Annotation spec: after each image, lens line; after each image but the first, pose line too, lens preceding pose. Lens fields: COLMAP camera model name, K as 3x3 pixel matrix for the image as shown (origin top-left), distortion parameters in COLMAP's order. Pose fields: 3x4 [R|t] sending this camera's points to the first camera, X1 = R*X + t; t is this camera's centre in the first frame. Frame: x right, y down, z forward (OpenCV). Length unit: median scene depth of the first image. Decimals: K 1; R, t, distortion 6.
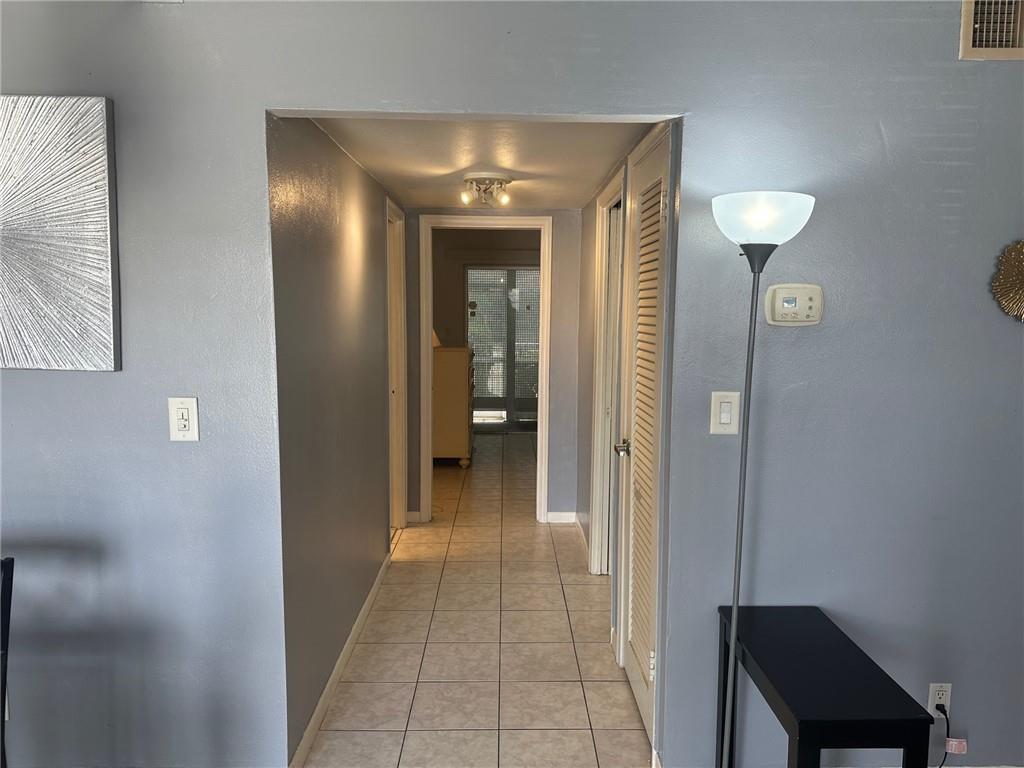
lens RADIAL K [[718.4, 0, 509.4], [0, 718.4, 384.2], [0, 0, 1]] dist [0.066726, -0.086721]
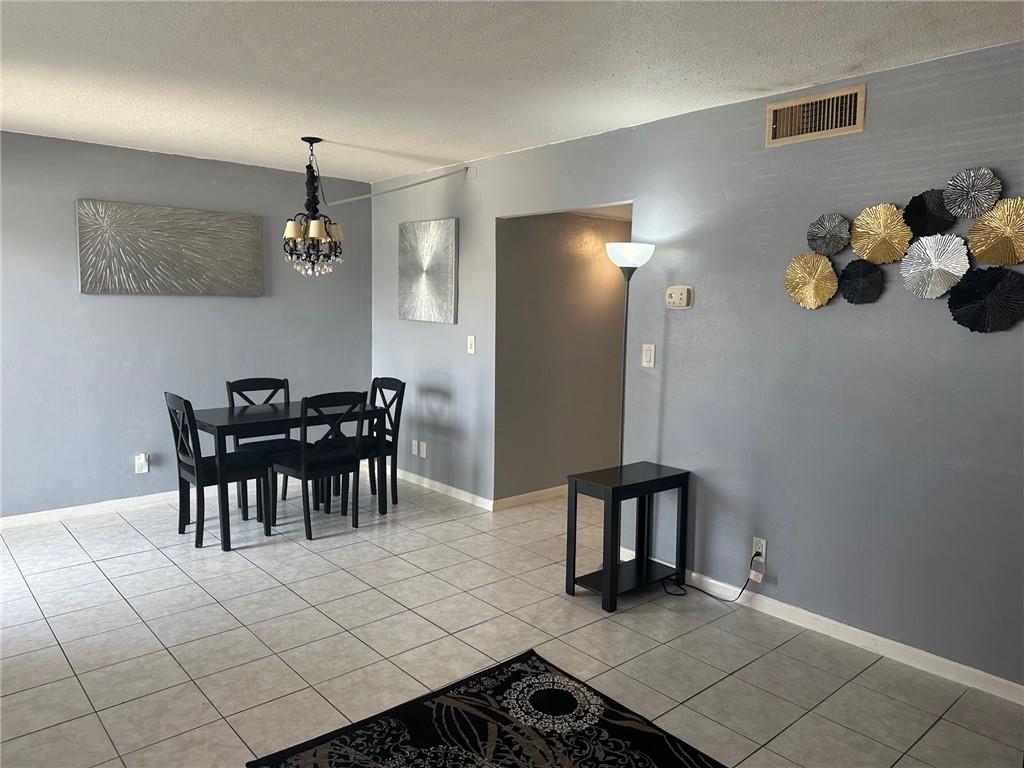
lens RADIAL K [[718.4, 0, 513.0], [0, 718.4, 383.5], [0, 0, 1]] dist [0.066726, -0.086721]
pose [[0.649667, 0.088069, -0.755101, 1.507076], [-0.086991, 0.995355, 0.041246, 0.066609], [0.755226, 0.038890, 0.654310, -0.484345]]
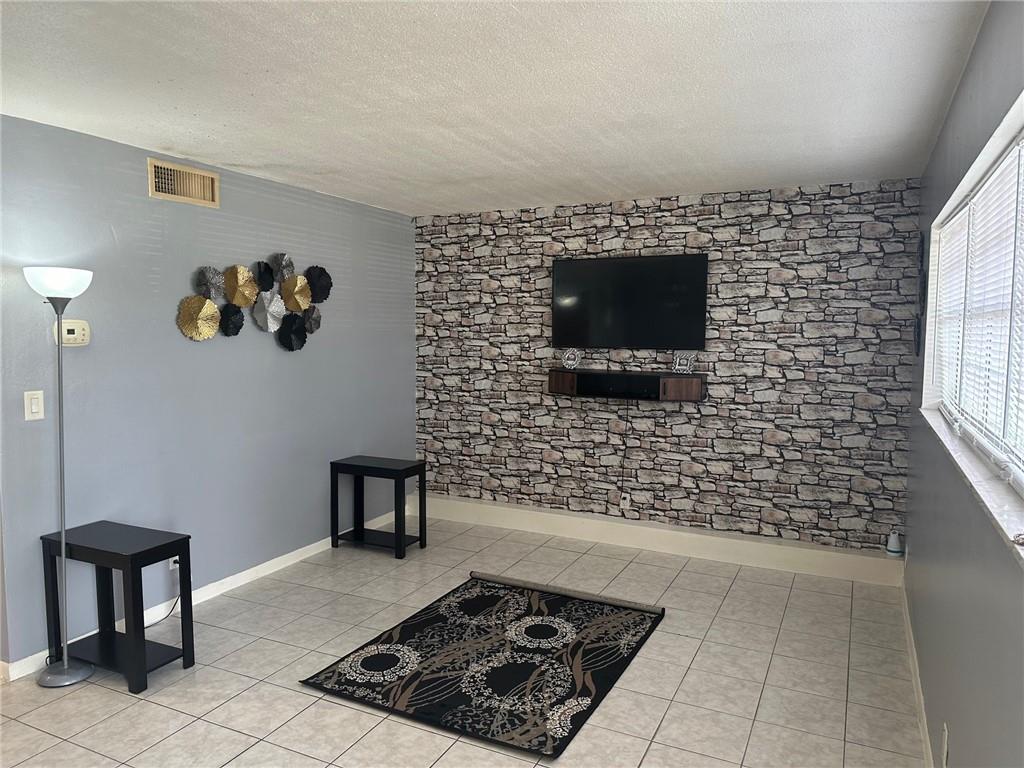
lens RADIAL K [[718.4, 0, 511.0], [0, 718.4, 387.6], [0, 0, 1]] dist [0.066726, -0.086721]
pose [[0.451554, -0.084947, 0.888191, -0.610417], [0.091676, 0.994606, 0.048516, 0.020894], [-0.887521, 0.059519, 0.456906, -0.589836]]
